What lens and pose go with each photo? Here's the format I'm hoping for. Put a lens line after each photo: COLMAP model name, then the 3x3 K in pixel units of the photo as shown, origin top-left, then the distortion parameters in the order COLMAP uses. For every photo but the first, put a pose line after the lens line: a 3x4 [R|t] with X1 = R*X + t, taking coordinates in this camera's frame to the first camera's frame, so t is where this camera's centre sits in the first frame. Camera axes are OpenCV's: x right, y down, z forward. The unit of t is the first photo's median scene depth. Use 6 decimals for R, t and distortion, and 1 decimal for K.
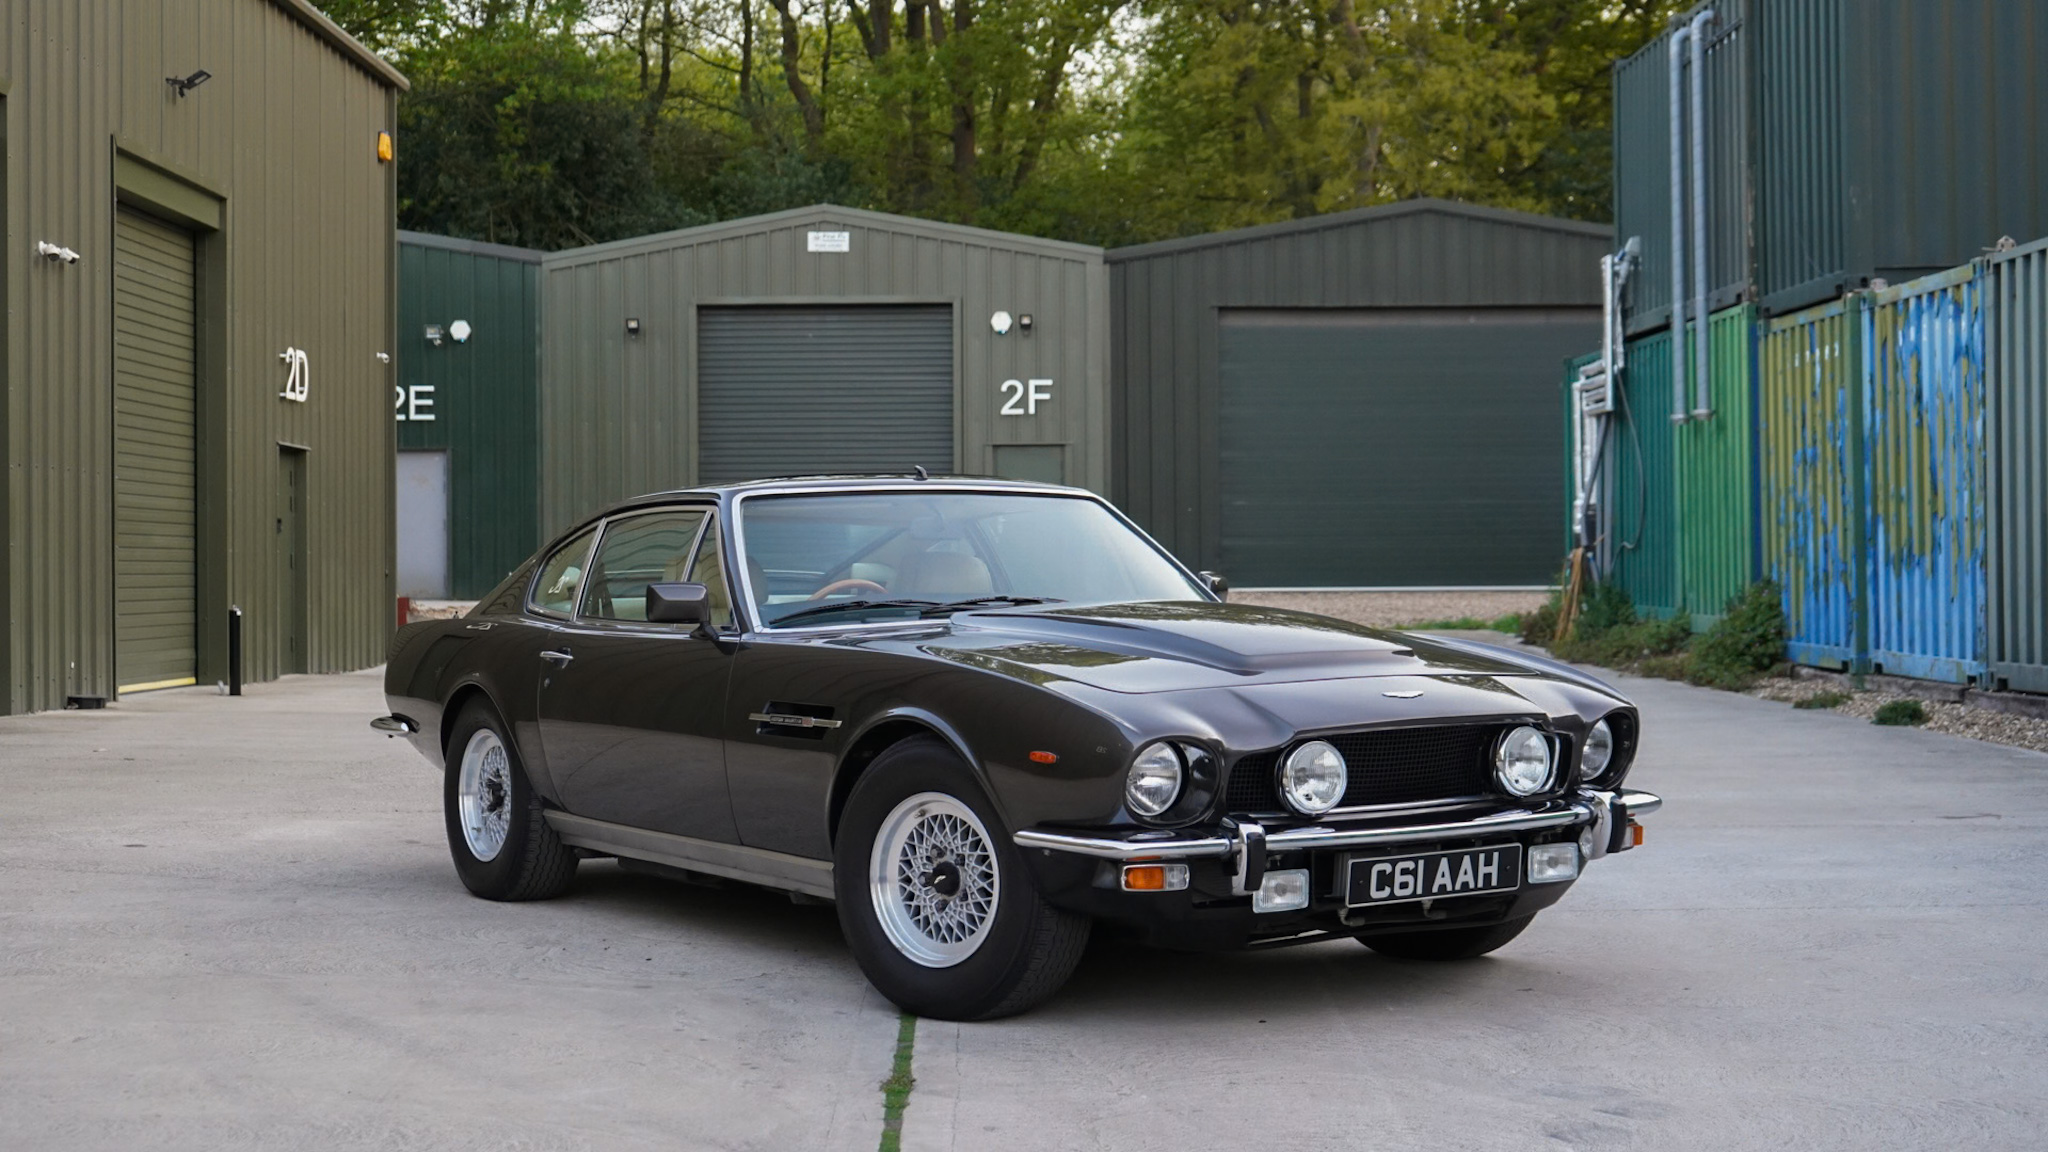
lens RADIAL K [[3111.3, 0, 990.2], [0, 3111.3, 577.8], [0, 0, 1]] dist [-0.016356, -0.005037]
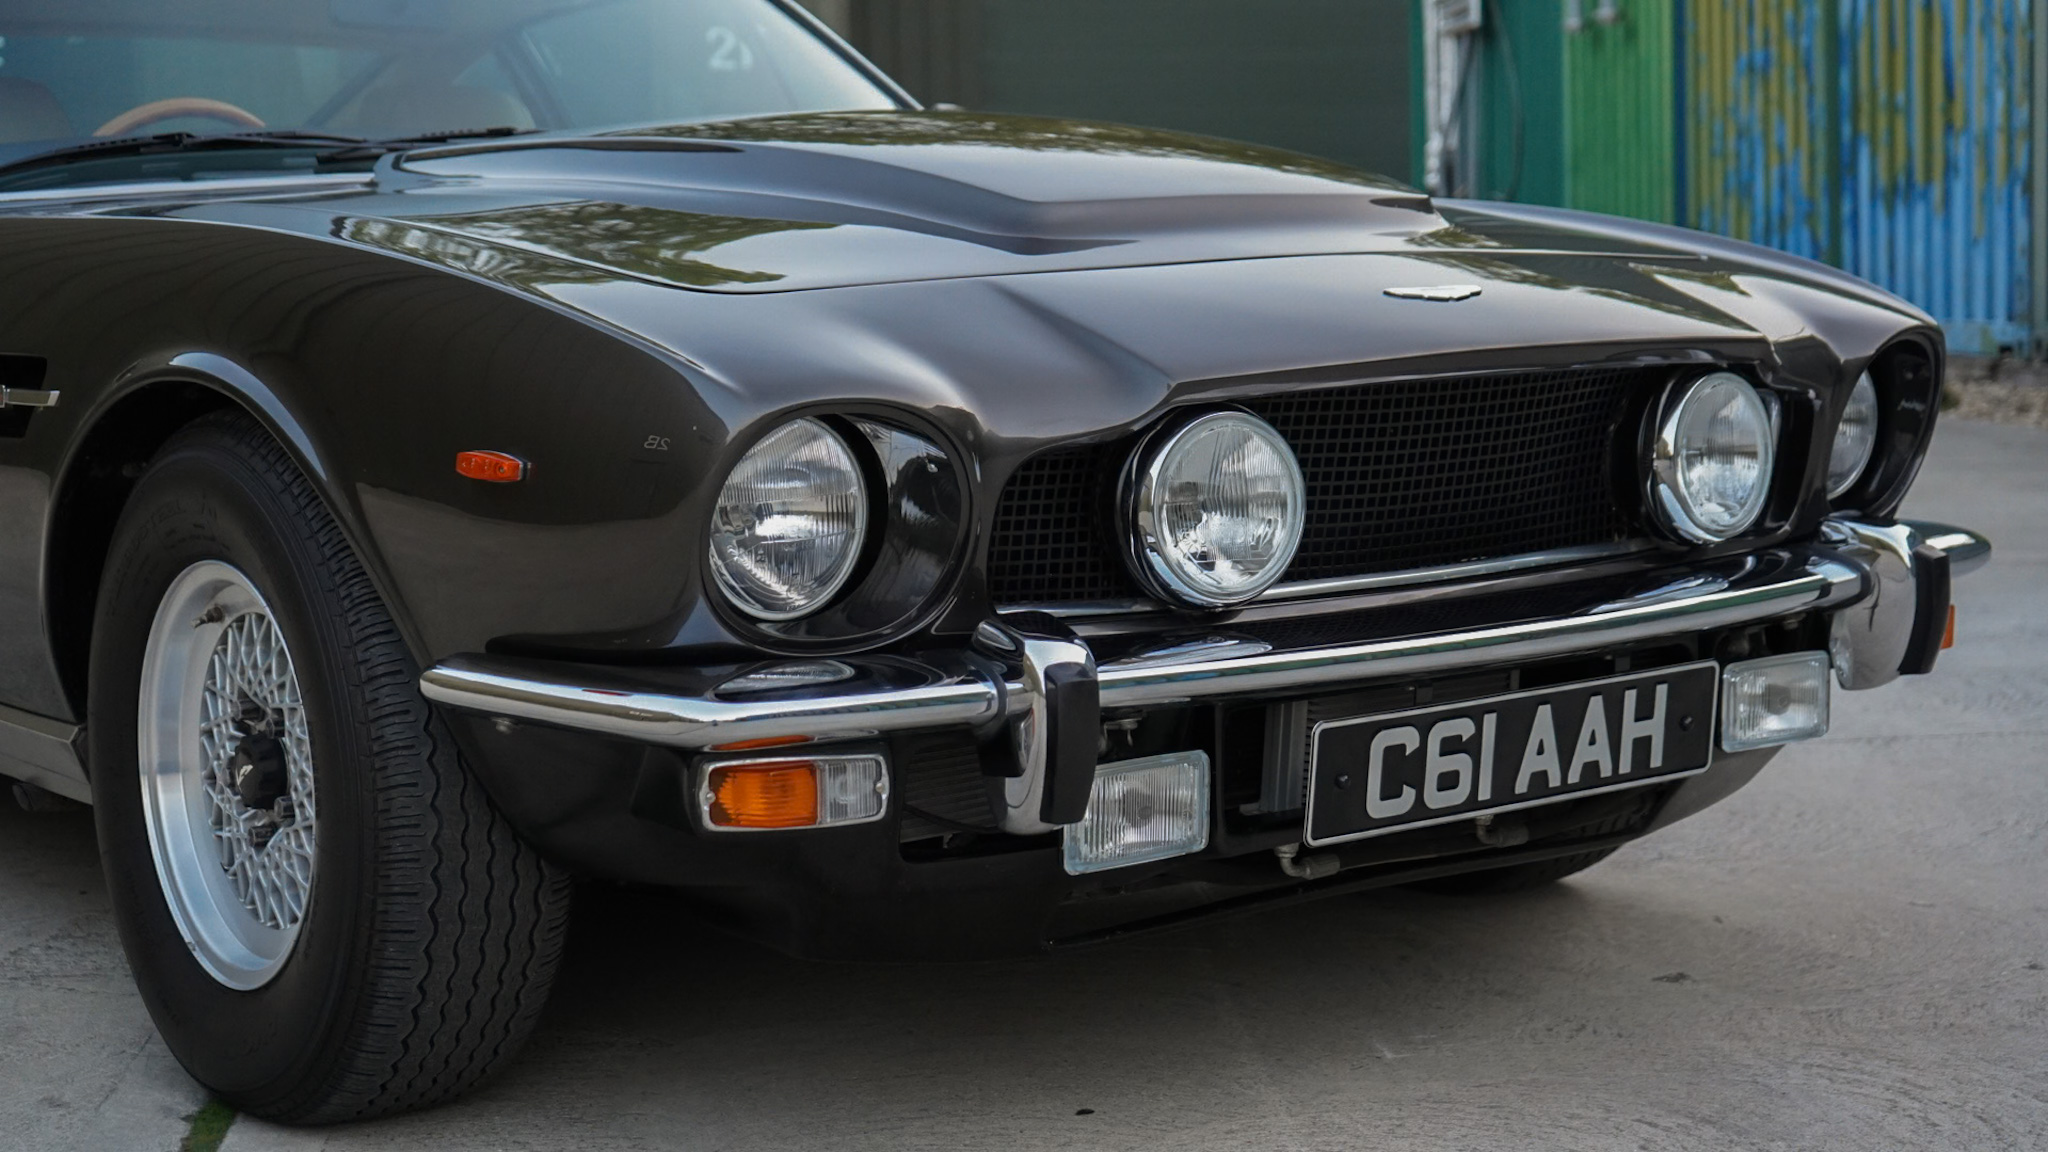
lens RADIAL K [[3378.6, 0, 1024.0], [0, 3378.6, 576.0], [0, 0, 1]] dist [0.023126, 0.095361]
pose [[0.996371, -0.020049, 0.082724, 0.015259], [0.012797, 0.996102, 0.087277, 0.011941], [-0.084152, -0.085902, 0.992743, 0.195307]]
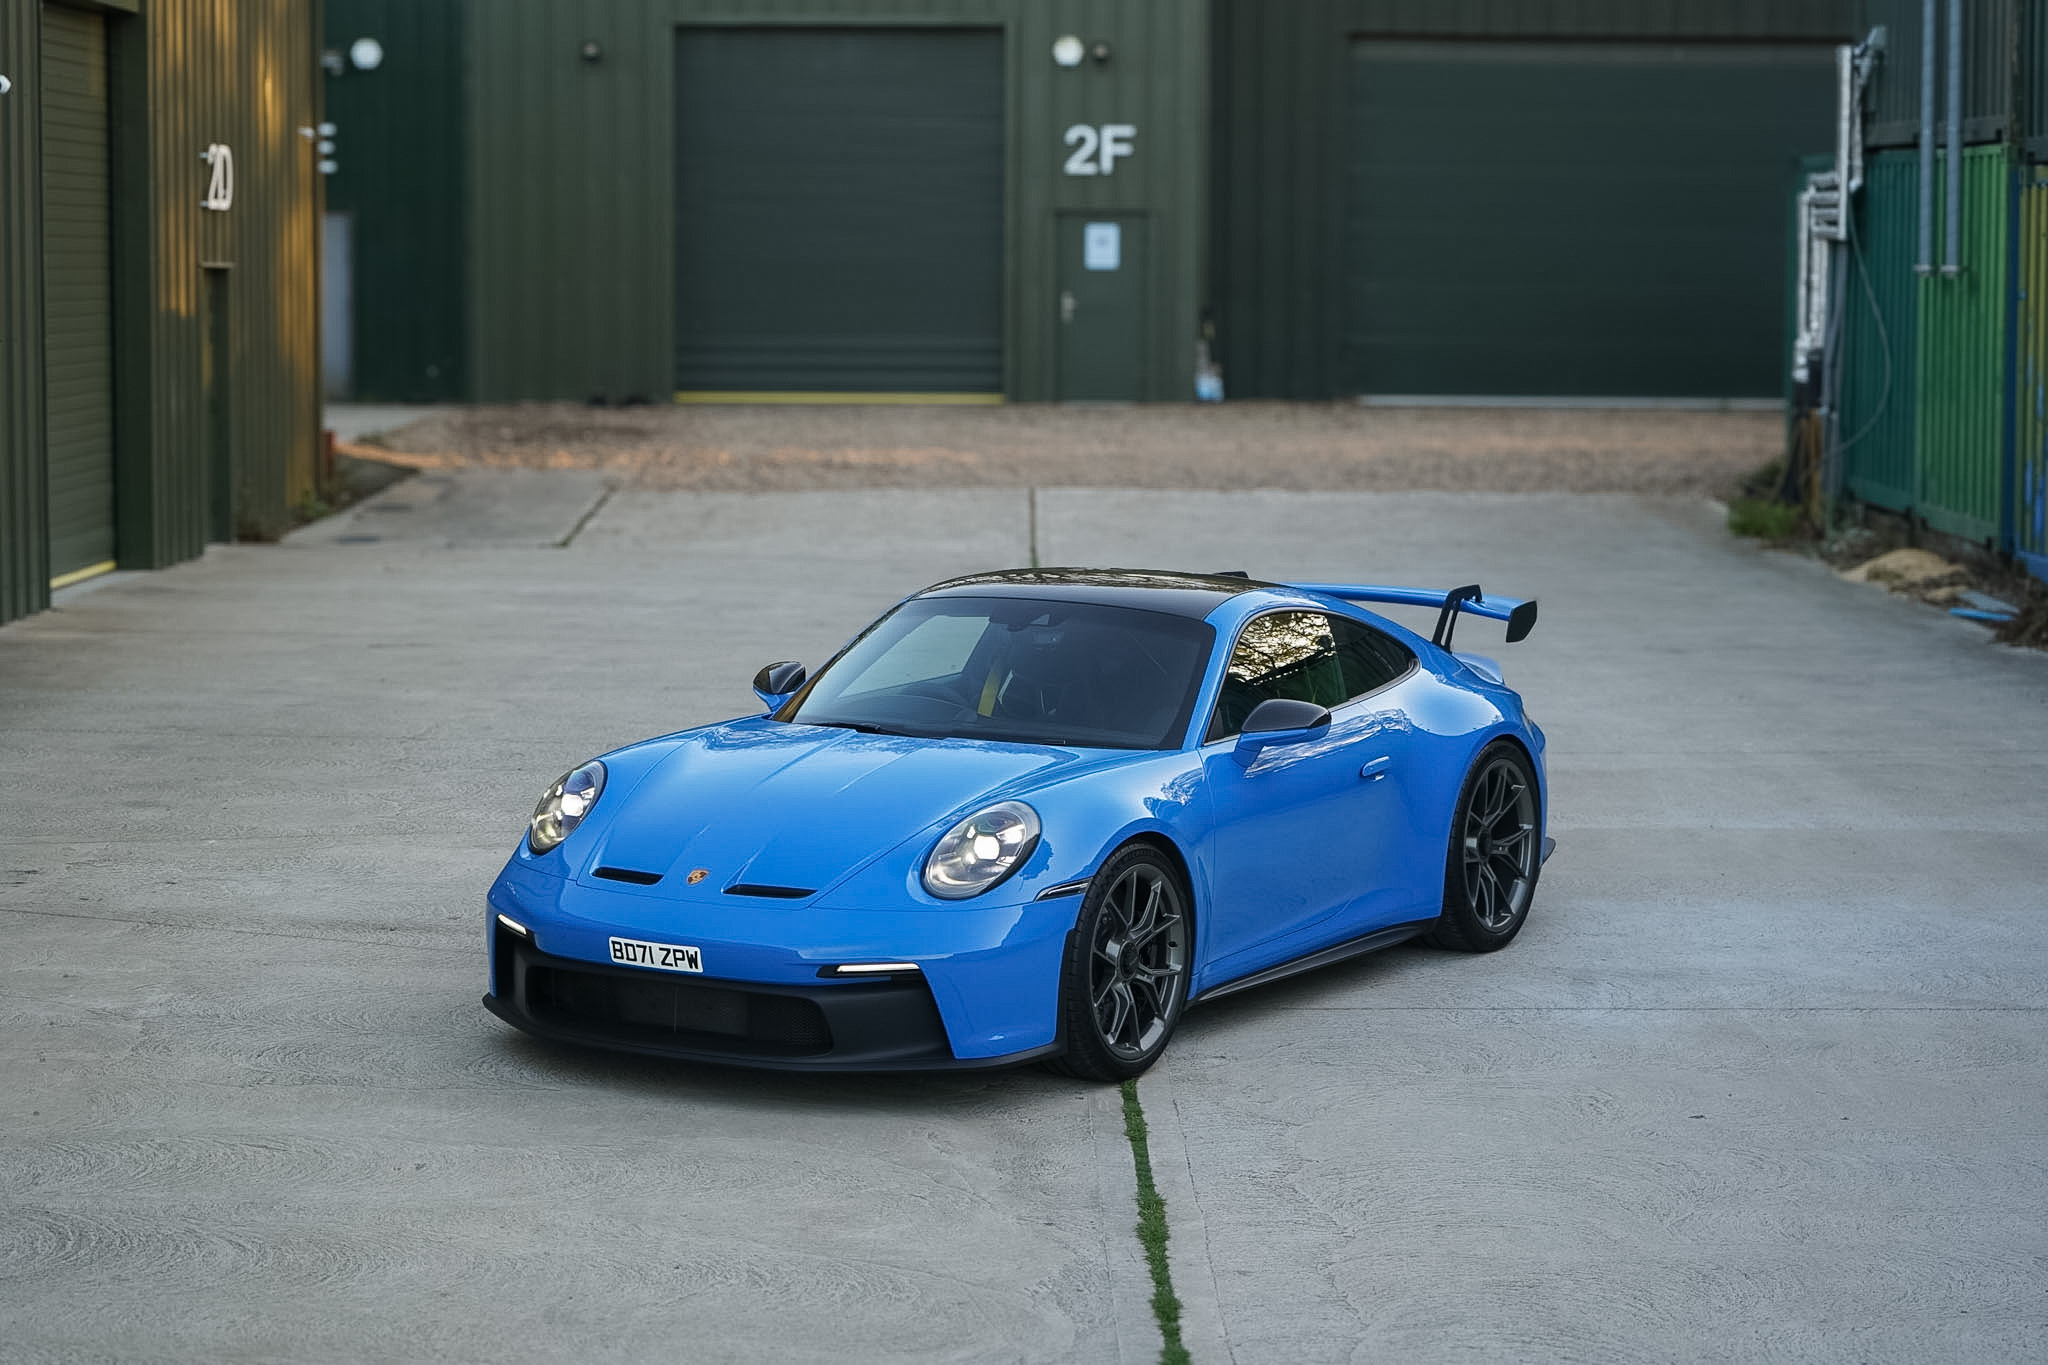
lens RADIAL K [[4377.0, 0, 1024.0], [0, 4377.0, 682.5], [0, 0, 1]] dist [-0.046553, 0.140916]
pose [[0.999889, 0.012424, 0.008281, -0.028813], [-0.013158, 0.995348, 0.095446, -0.059623], [-0.007057, -0.095544, 0.995400, -0.186730]]
